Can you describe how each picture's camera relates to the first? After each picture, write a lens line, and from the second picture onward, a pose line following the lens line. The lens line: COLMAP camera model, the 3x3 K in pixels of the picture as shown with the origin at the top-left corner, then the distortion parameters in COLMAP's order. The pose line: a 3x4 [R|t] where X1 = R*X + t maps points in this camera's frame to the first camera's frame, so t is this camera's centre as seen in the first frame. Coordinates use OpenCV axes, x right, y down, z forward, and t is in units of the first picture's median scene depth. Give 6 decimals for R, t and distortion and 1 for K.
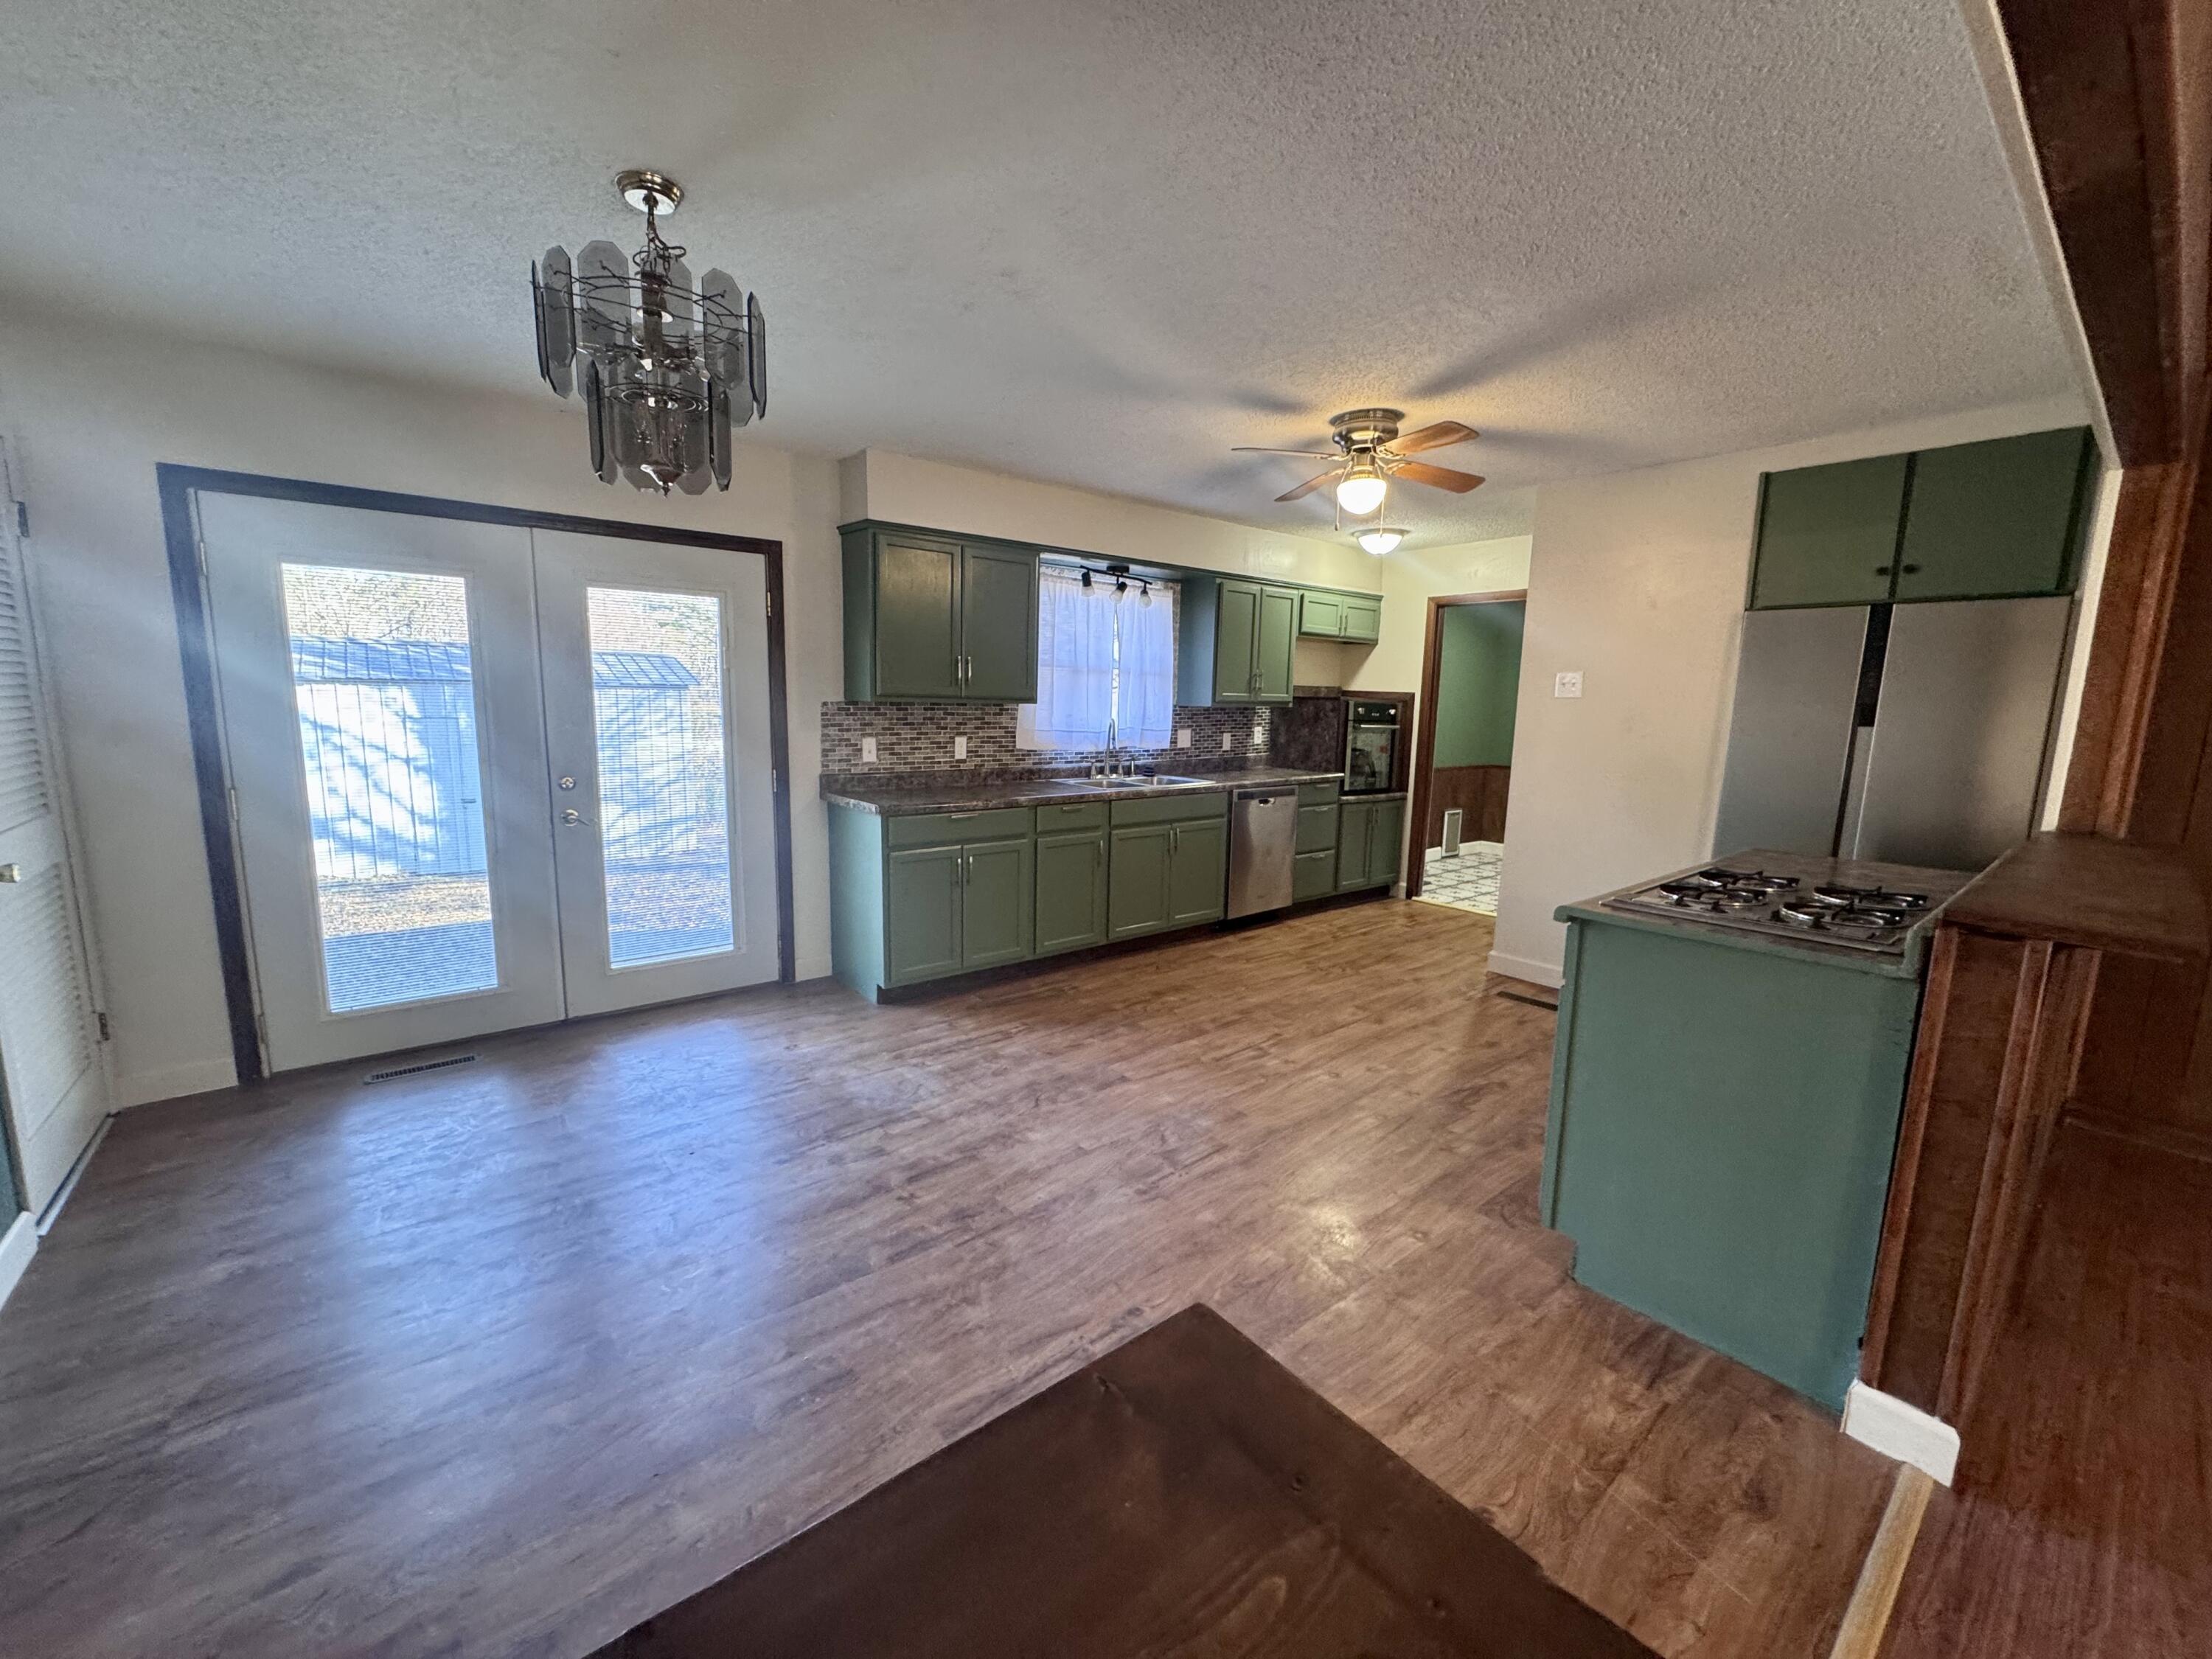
lens RADIAL K [[885.9, 0, 1098.1], [0, 885.9, 829.7], [0, 0, 1]] dist [-0.005592, 0.000907]
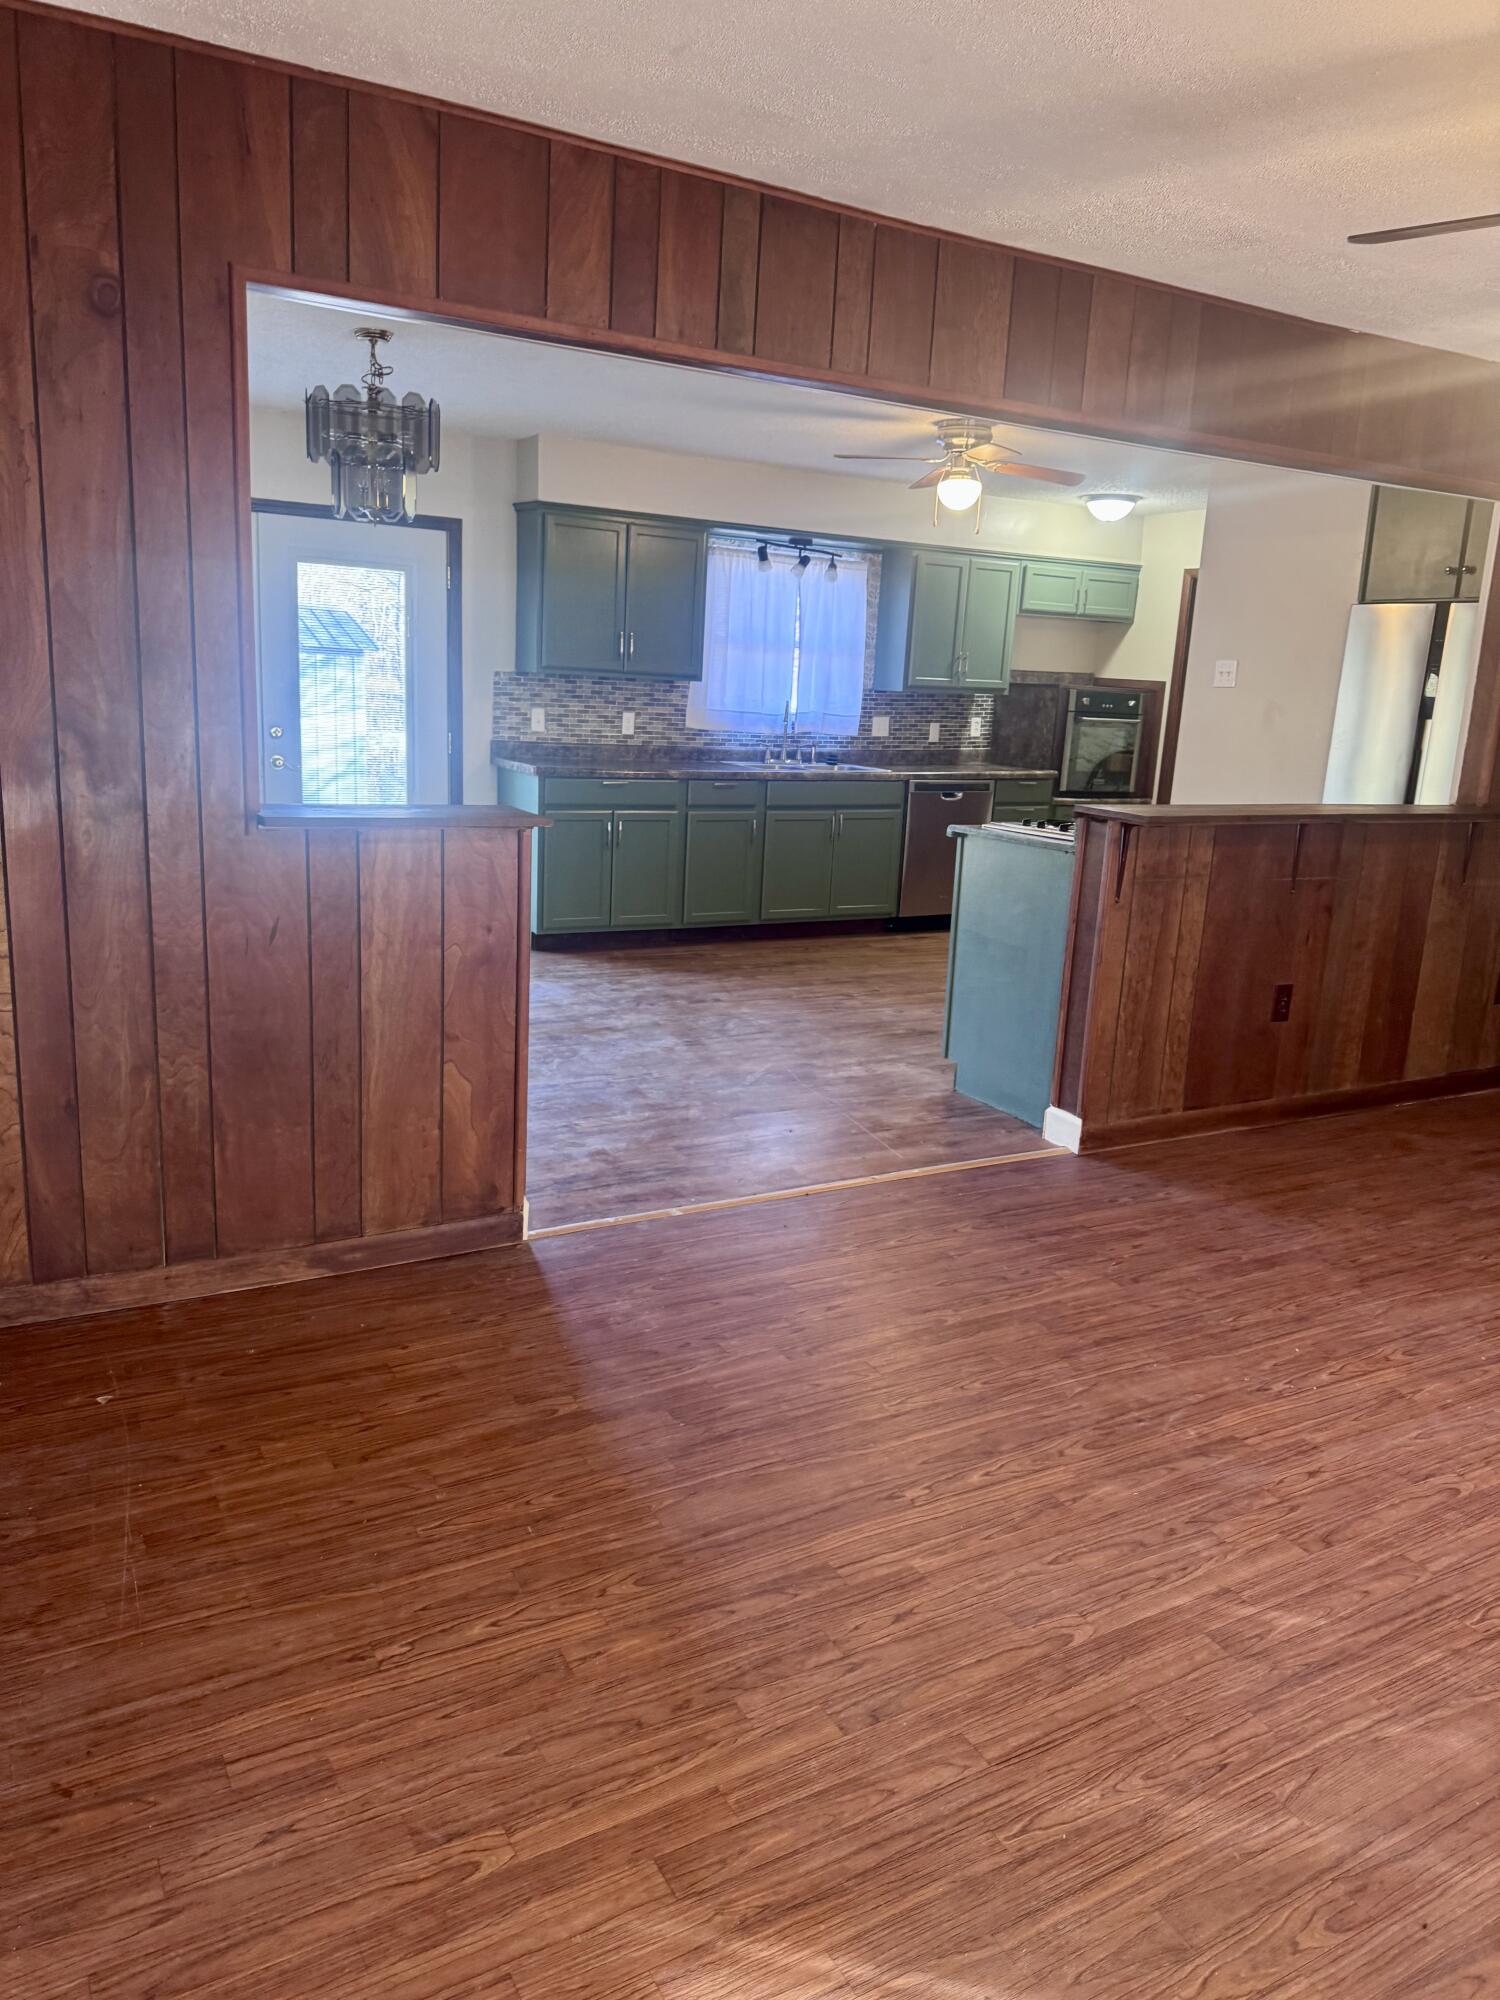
lens RADIAL K [[1397.5, 0, 741.1], [0, 1397.5, 1011.8], [0, 0, 1]] dist [0.035554, -0.052242]
pose [[0.984921, 0.066701, -0.159628, 0.289473], [-0.053936, 0.995088, 0.083010, 0.111748], [0.164381, -0.073149, 0.983681, -0.673491]]
